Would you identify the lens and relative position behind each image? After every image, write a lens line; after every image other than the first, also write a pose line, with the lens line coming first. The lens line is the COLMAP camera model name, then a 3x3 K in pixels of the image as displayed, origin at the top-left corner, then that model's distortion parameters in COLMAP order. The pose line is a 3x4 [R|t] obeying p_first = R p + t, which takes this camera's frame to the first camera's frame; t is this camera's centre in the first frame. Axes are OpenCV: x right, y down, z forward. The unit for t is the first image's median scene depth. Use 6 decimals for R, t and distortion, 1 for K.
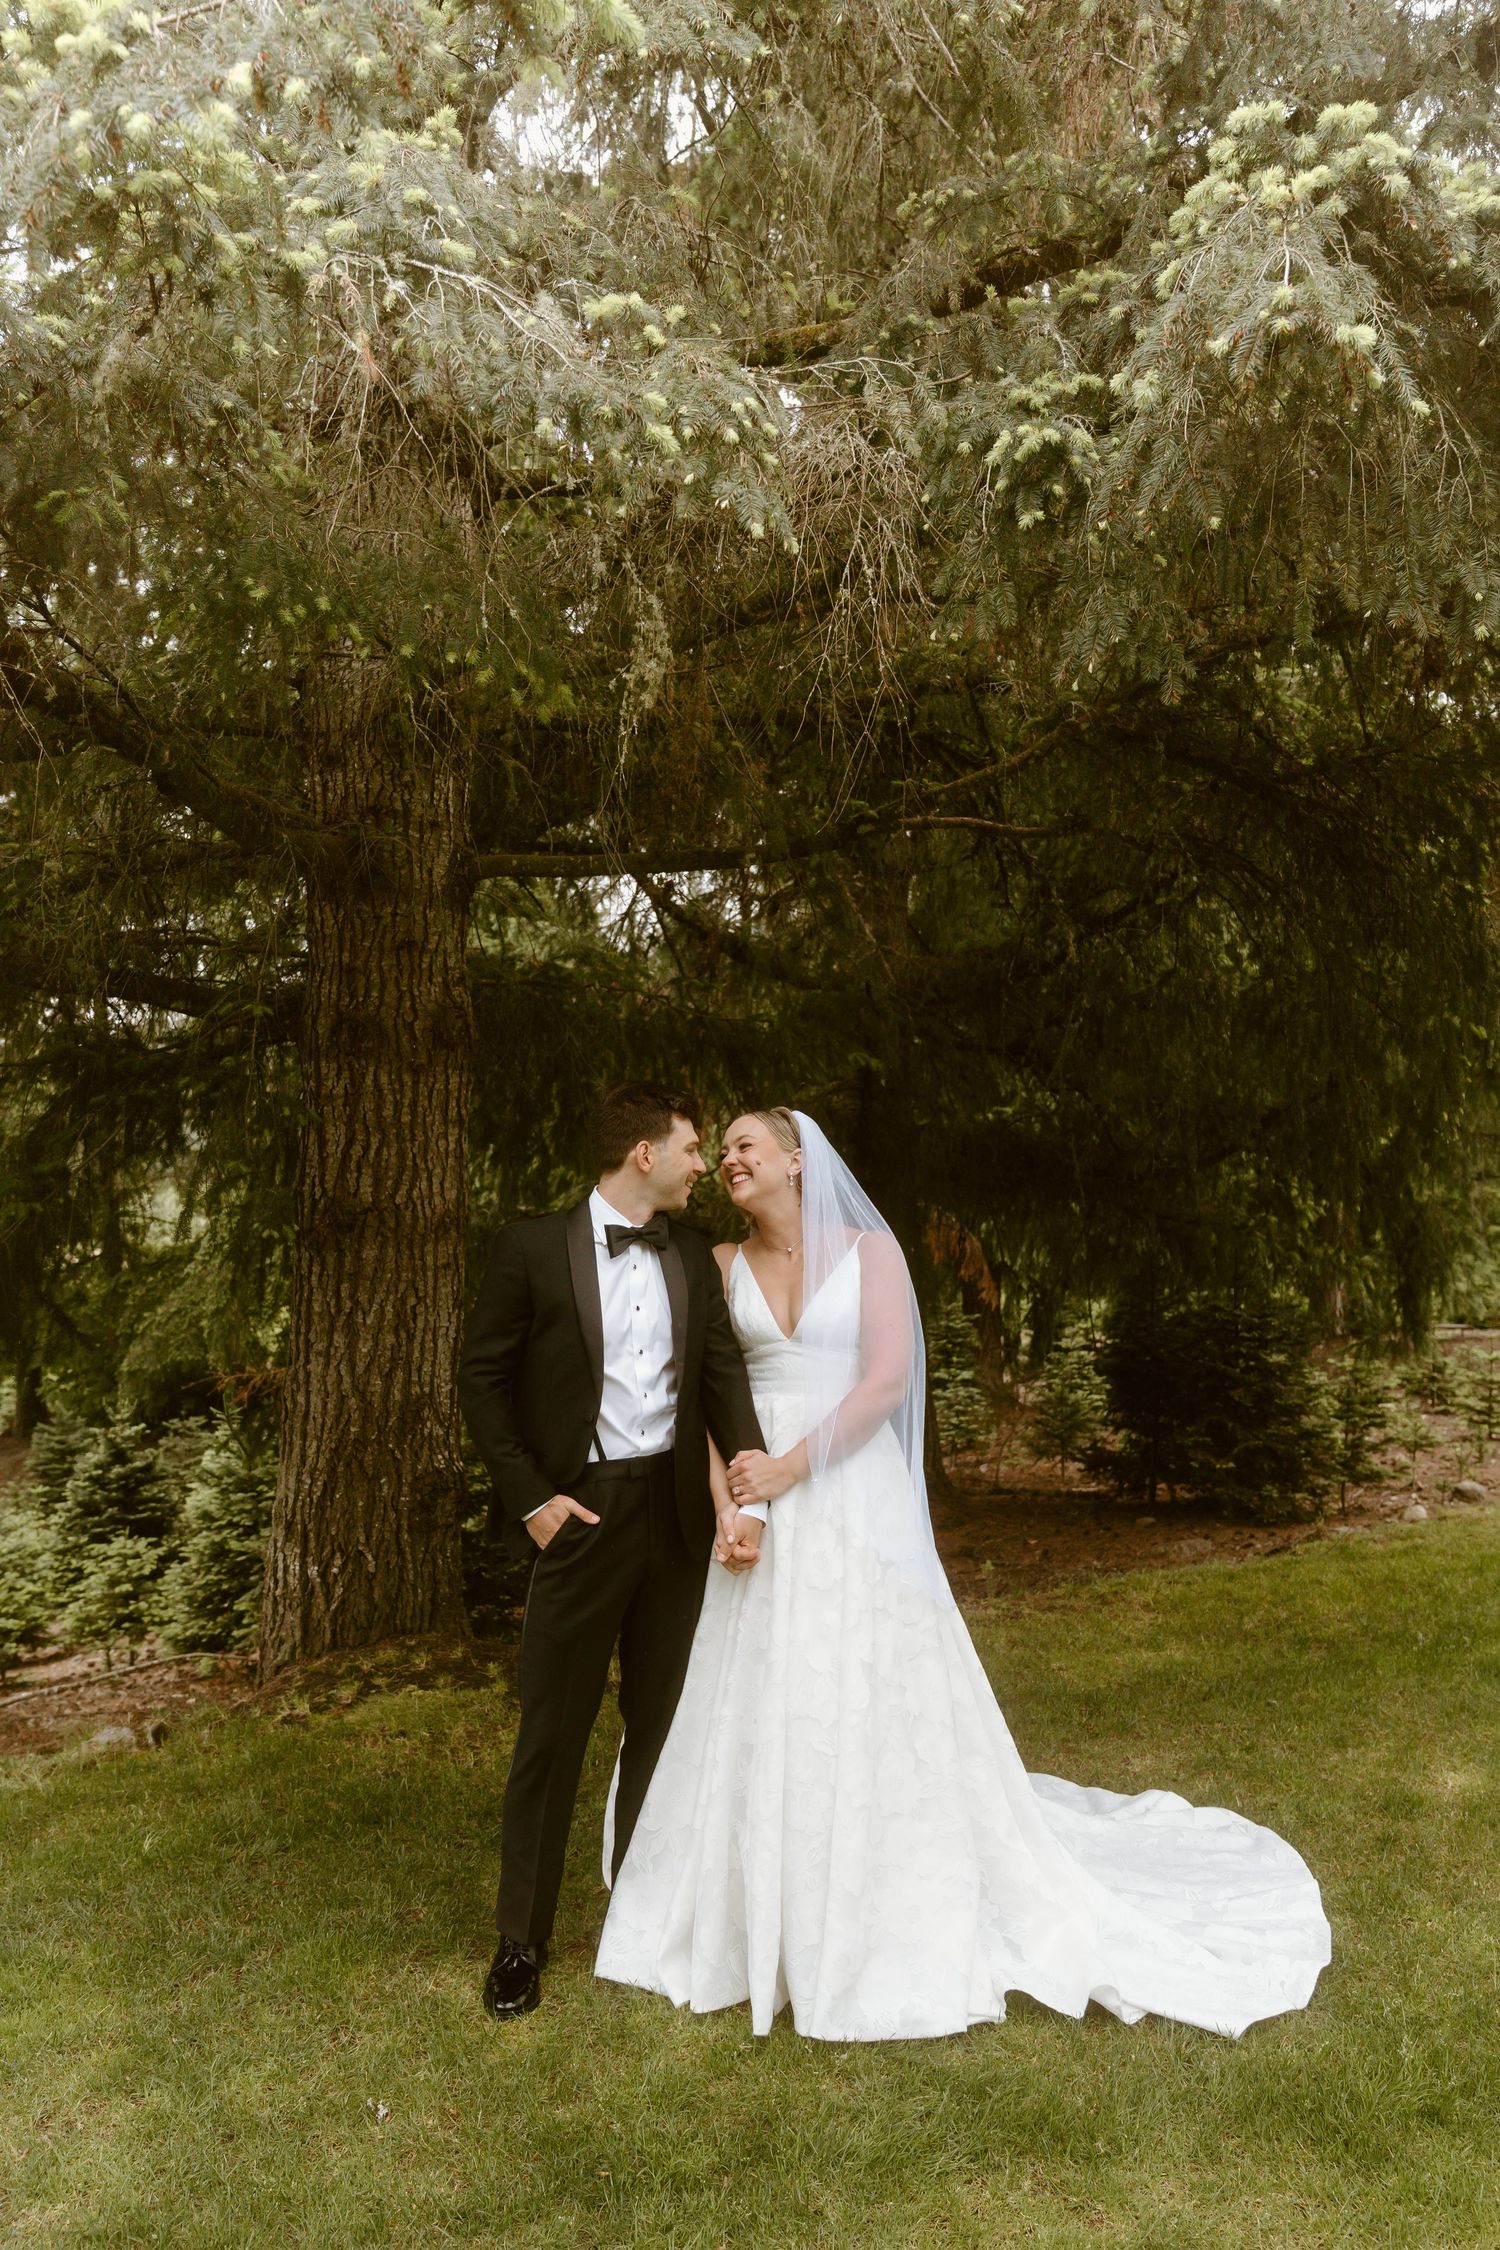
lens RADIAL K [[1728.9, 0, 743.9], [0, 1728.9, 1128.3], [0, 0, 1]] dist [-0.007804, -0.003705]
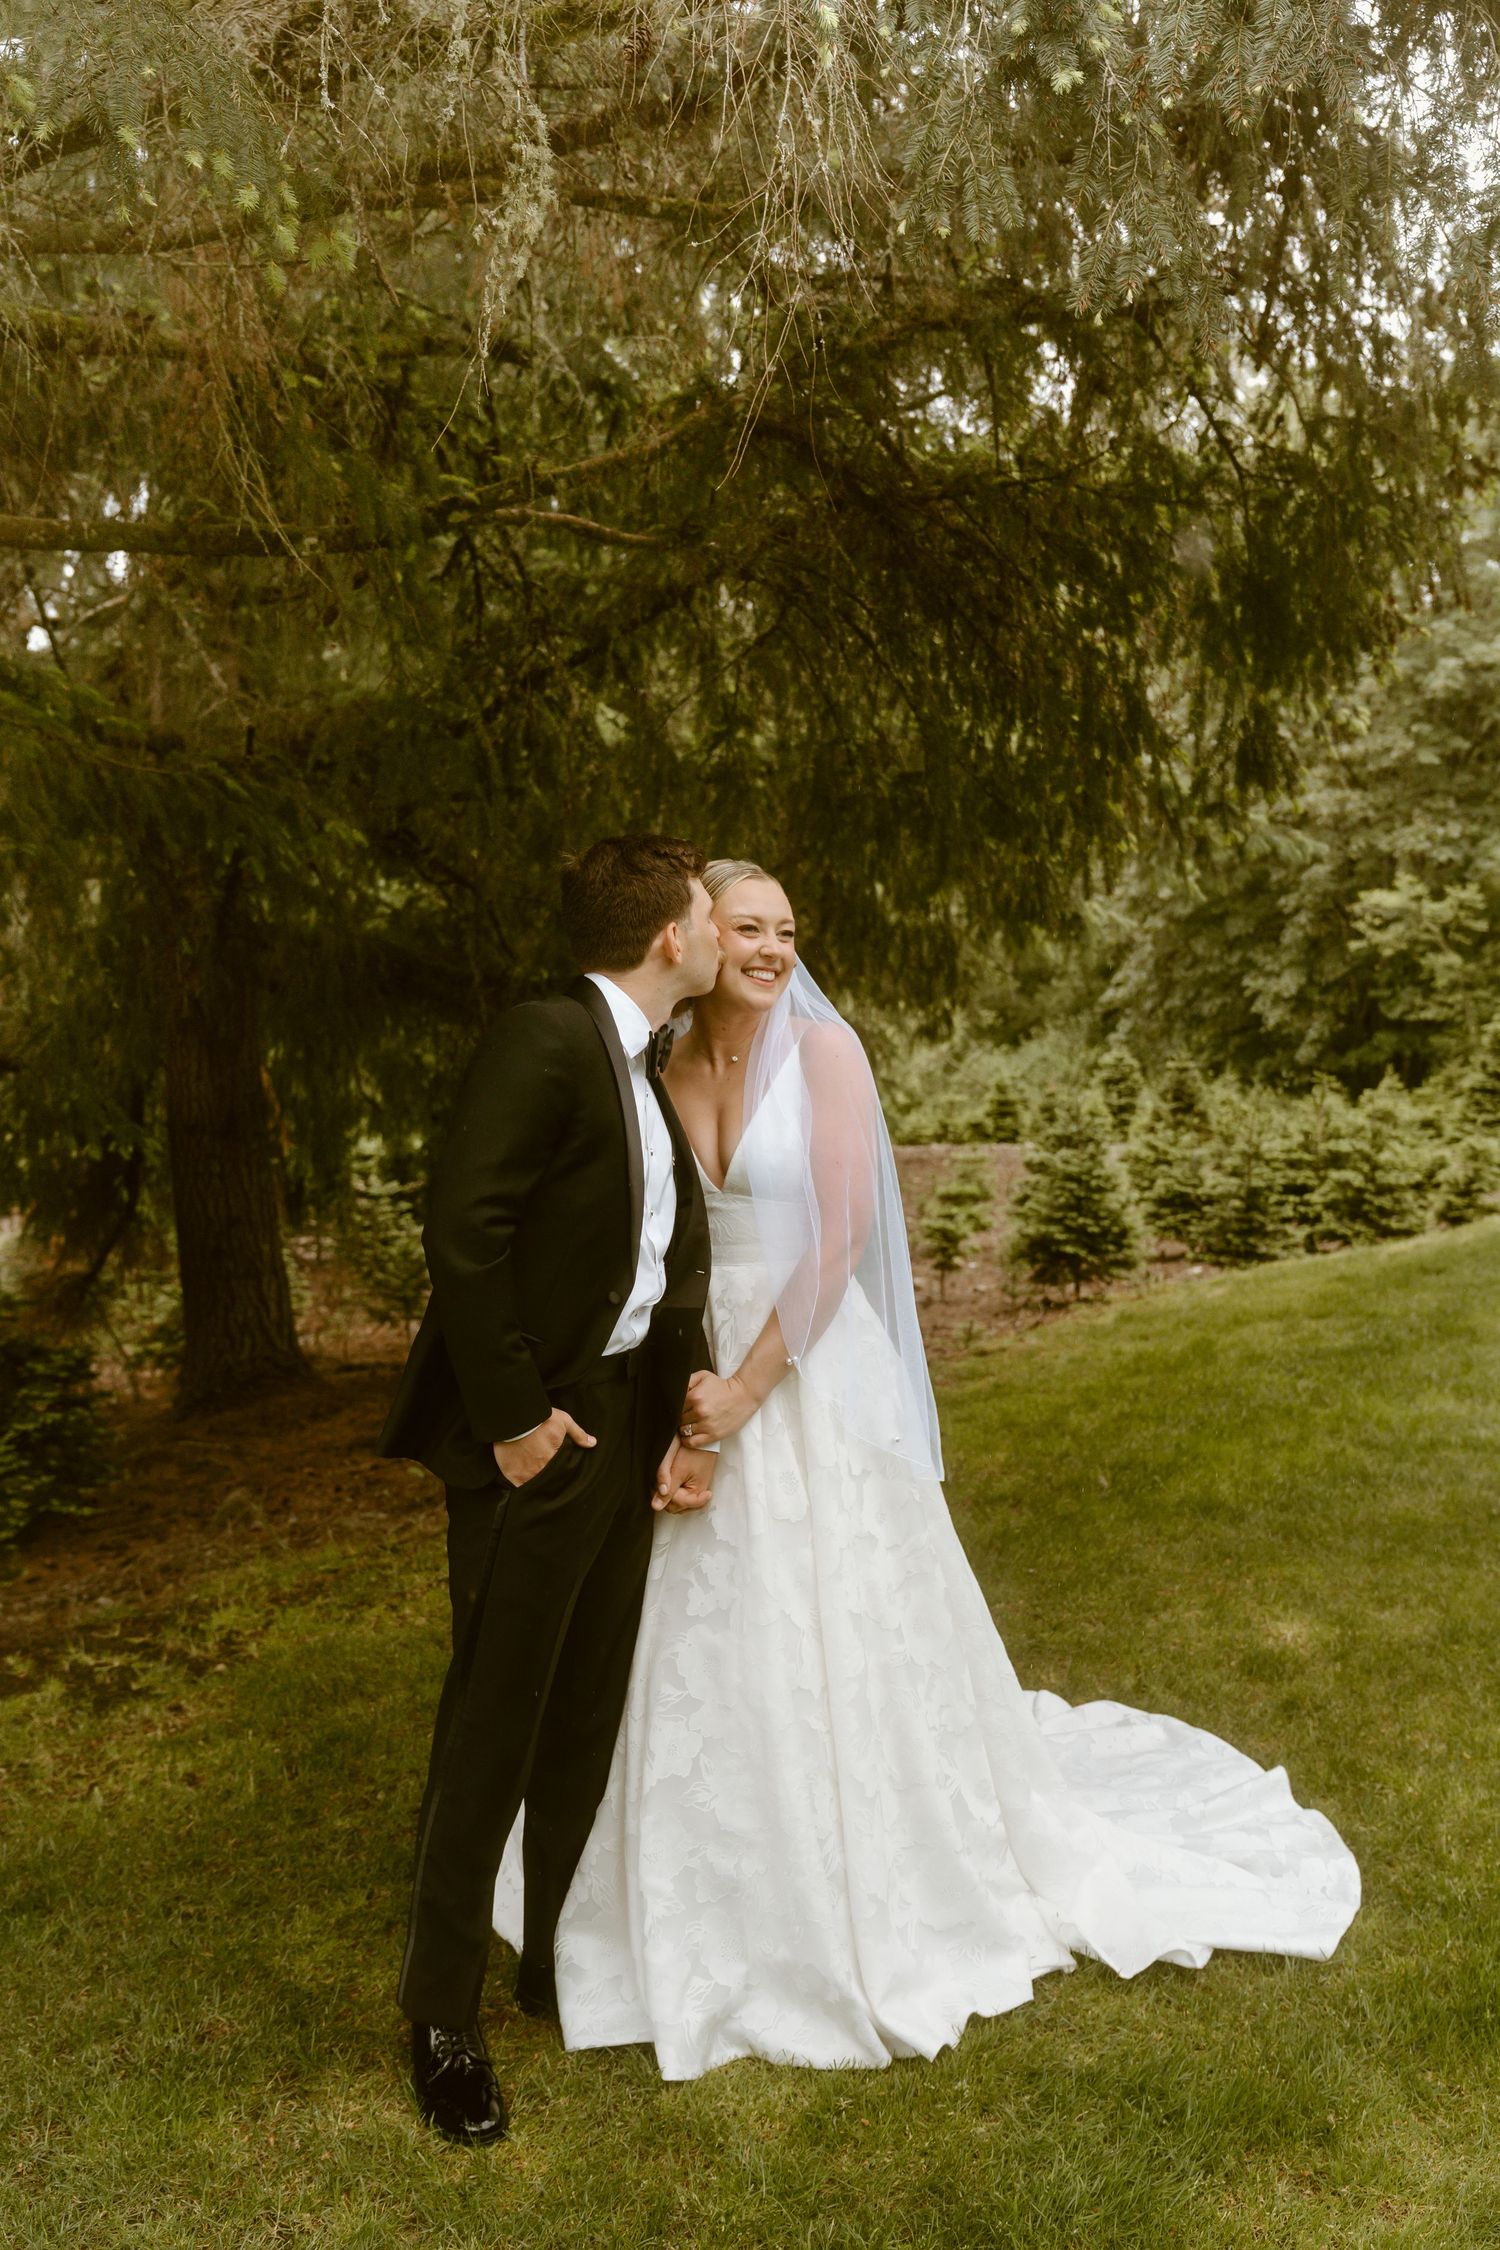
lens RADIAL K [[2015.8, 0, 750.0], [0, 2015.8, 1125.0], [0, 0, 1]] dist [0.004763, 0.002670]
pose [[0.910285, -0.035947, 0.412417, -0.196073], [-0.001692, 0.995892, 0.090537, 0.012824], [-0.413978, -0.083112, 0.906485, 0.126693]]
